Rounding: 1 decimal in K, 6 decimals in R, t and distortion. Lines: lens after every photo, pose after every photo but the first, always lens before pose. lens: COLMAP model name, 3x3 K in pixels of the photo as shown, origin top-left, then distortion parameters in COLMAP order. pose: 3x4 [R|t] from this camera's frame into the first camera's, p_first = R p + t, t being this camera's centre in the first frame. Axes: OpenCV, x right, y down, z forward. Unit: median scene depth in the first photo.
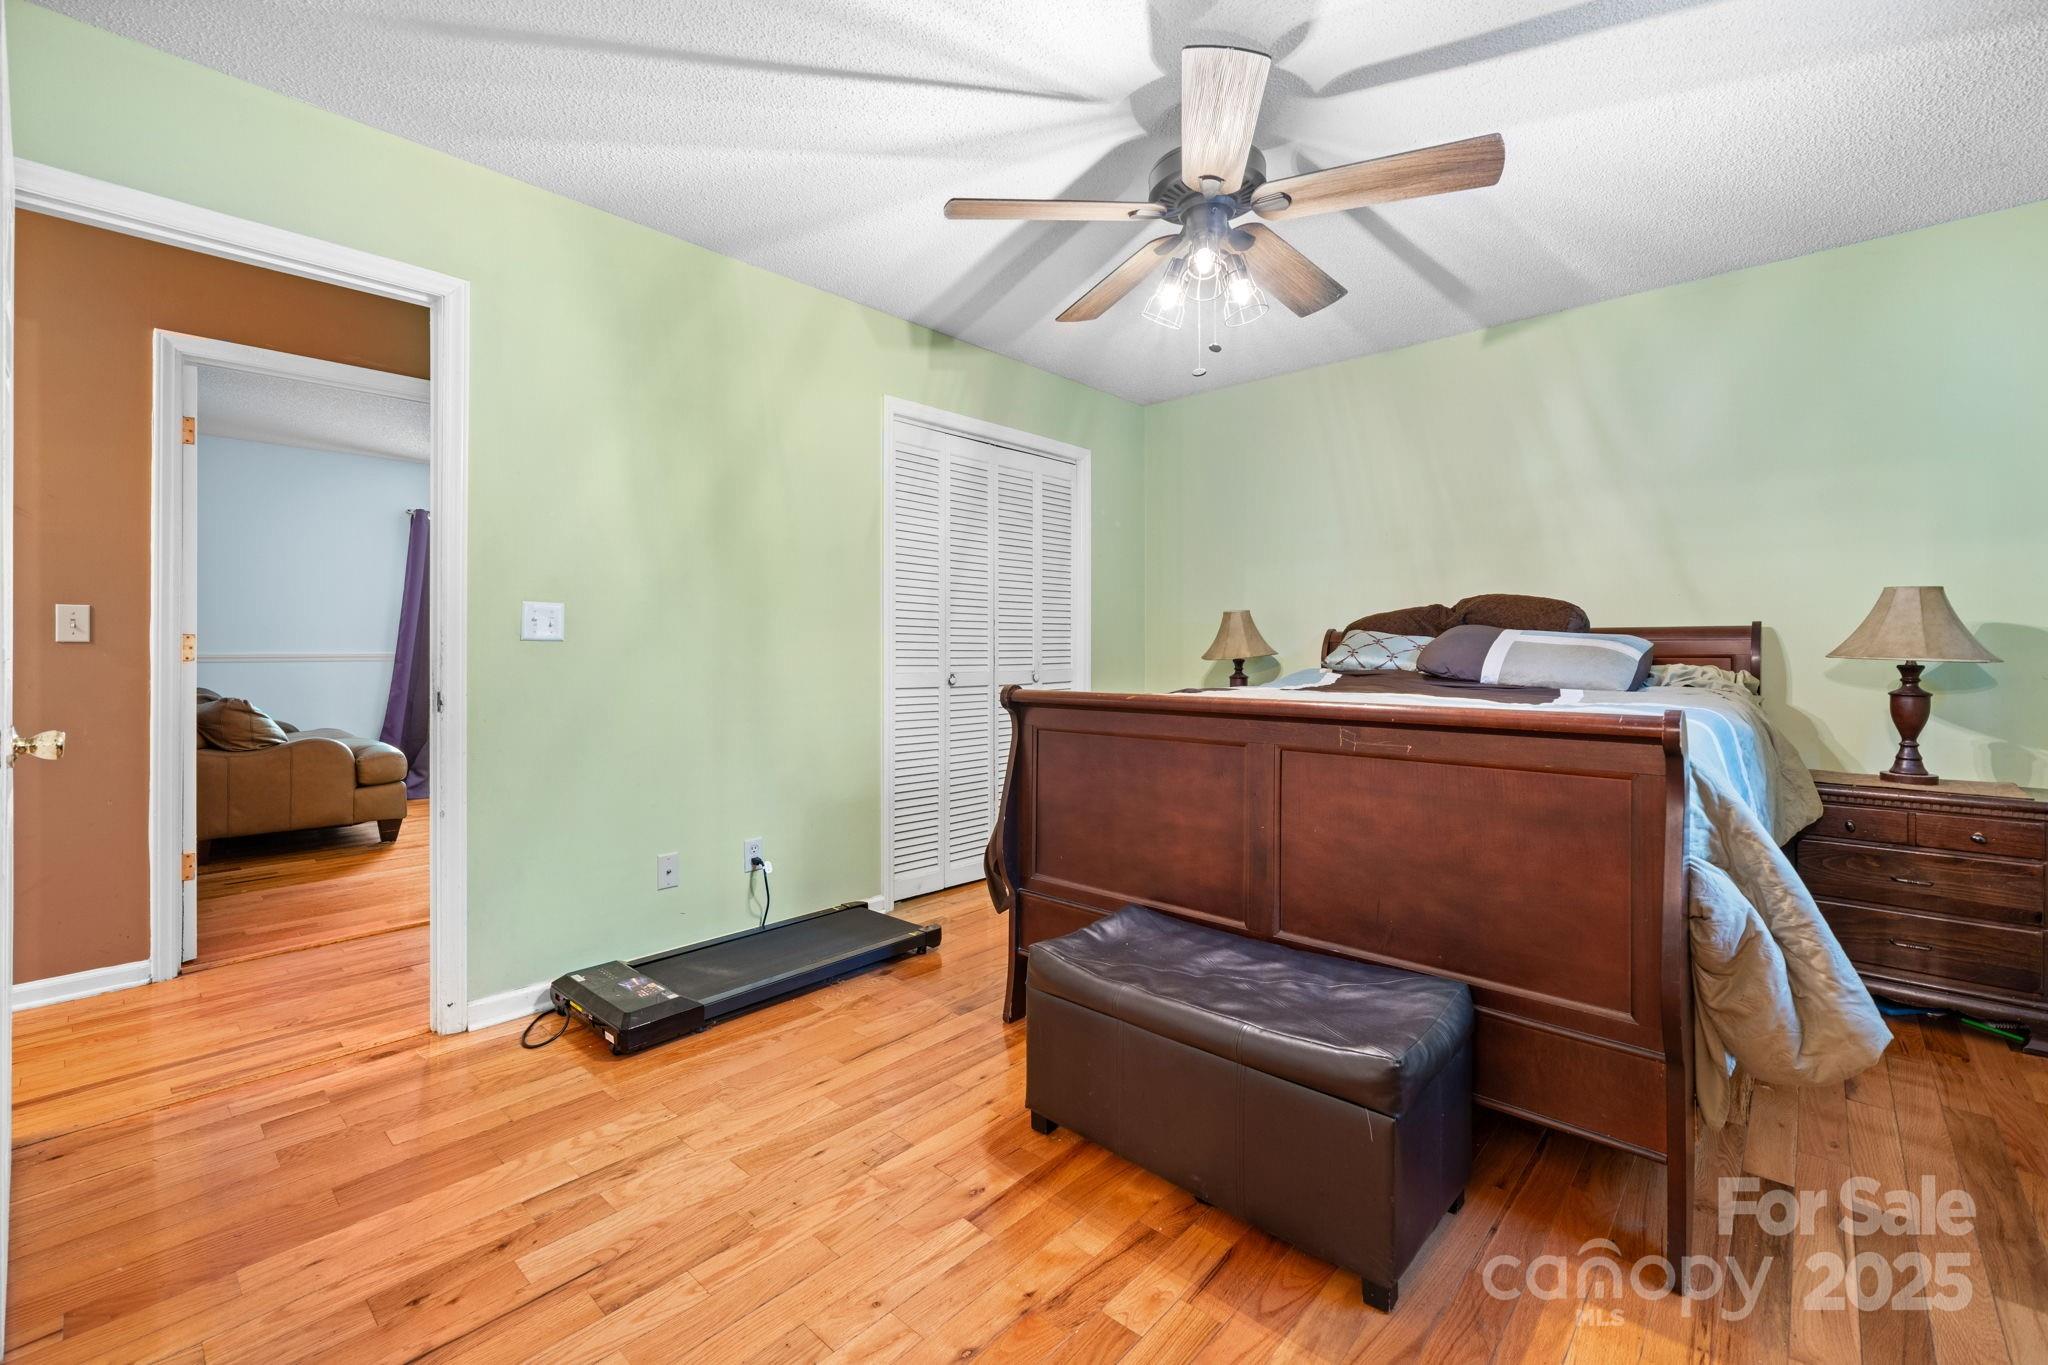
lens RADIAL K [[863.5, 0, 1025.8], [0, 863.5, 634.8], [0, 0, 1]] dist [0.000643, -0.000018]
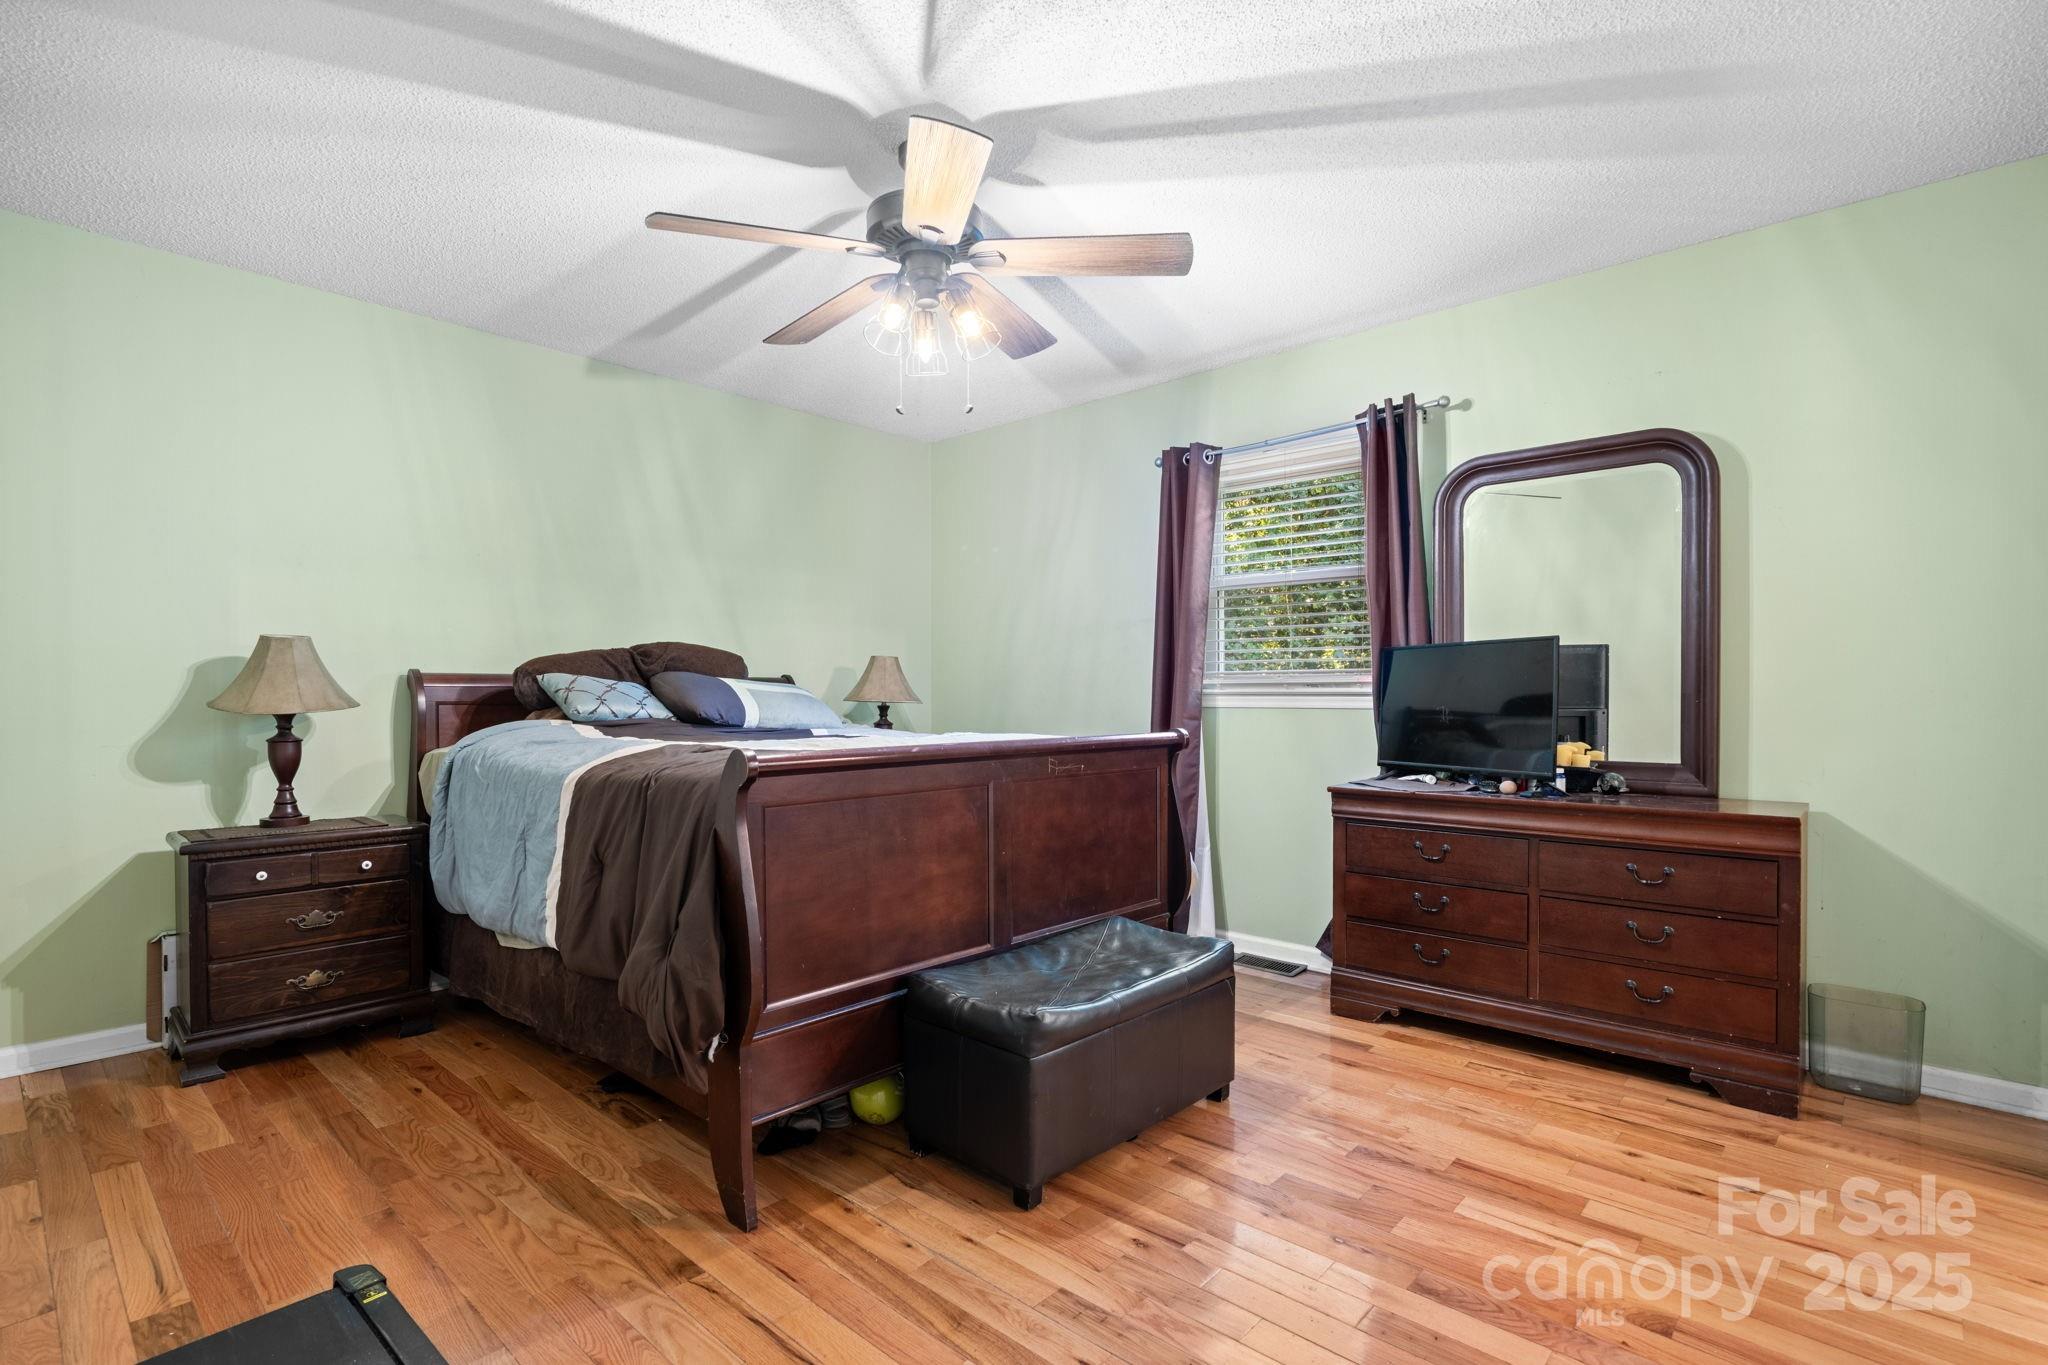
lens RADIAL K [[972.7, 0, 1024.0], [0, 972.7, 682.5], [0, 0, 1]] dist [-0.017556, 0.000012]
pose [[-0.002104, 0.012233, 0.999923, -0.861517], [-0.013594, 0.999832, -0.012260, 0.013510], [-0.999905, -0.013619, -0.001937, 0.840963]]
